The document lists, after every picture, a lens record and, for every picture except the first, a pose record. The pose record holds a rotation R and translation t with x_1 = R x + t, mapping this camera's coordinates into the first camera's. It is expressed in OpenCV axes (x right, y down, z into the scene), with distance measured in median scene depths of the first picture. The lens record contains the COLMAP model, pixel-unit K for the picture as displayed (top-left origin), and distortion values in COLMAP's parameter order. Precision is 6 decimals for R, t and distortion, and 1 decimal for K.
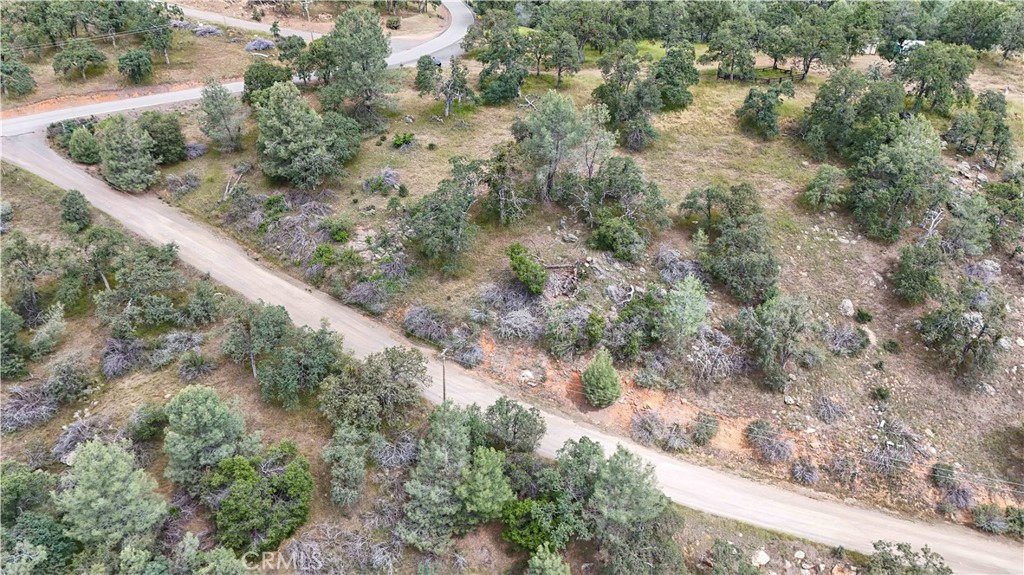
lens RADIAL K [[748.8, 0, 511.9], [0, 748.8, 289.2], [0, 0, 1]] dist [0.081381, -0.071787]
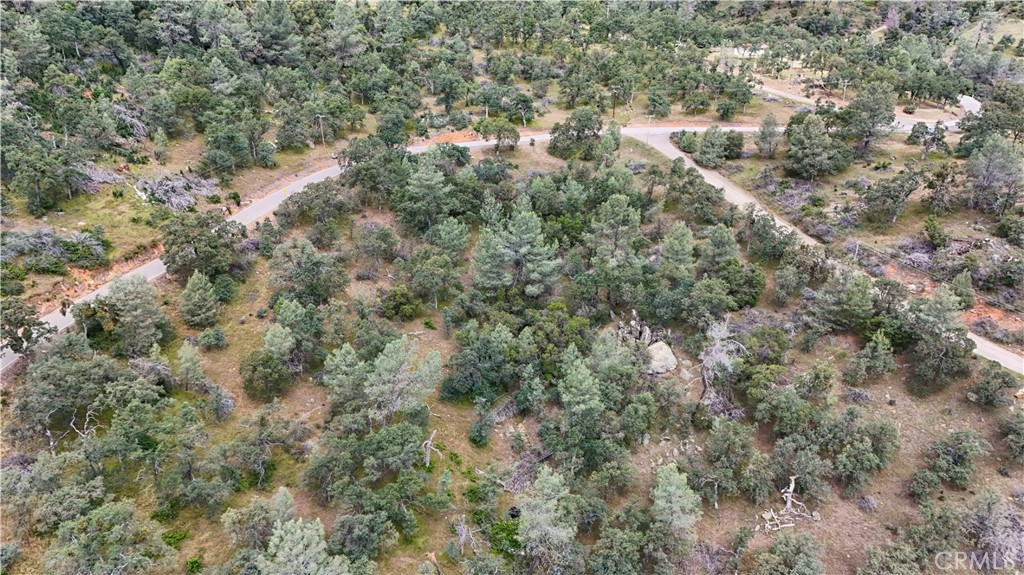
lens RADIAL K [[748.8, 0, 511.9], [0, 748.8, 289.2], [0, 0, 1]] dist [0.081381, -0.071787]
pose [[0.779437, 0.249678, -0.574577, 0.228892], [-0.338505, 0.939587, -0.050904, 0.387337], [0.527156, 0.234174, 0.816866, -0.611246]]
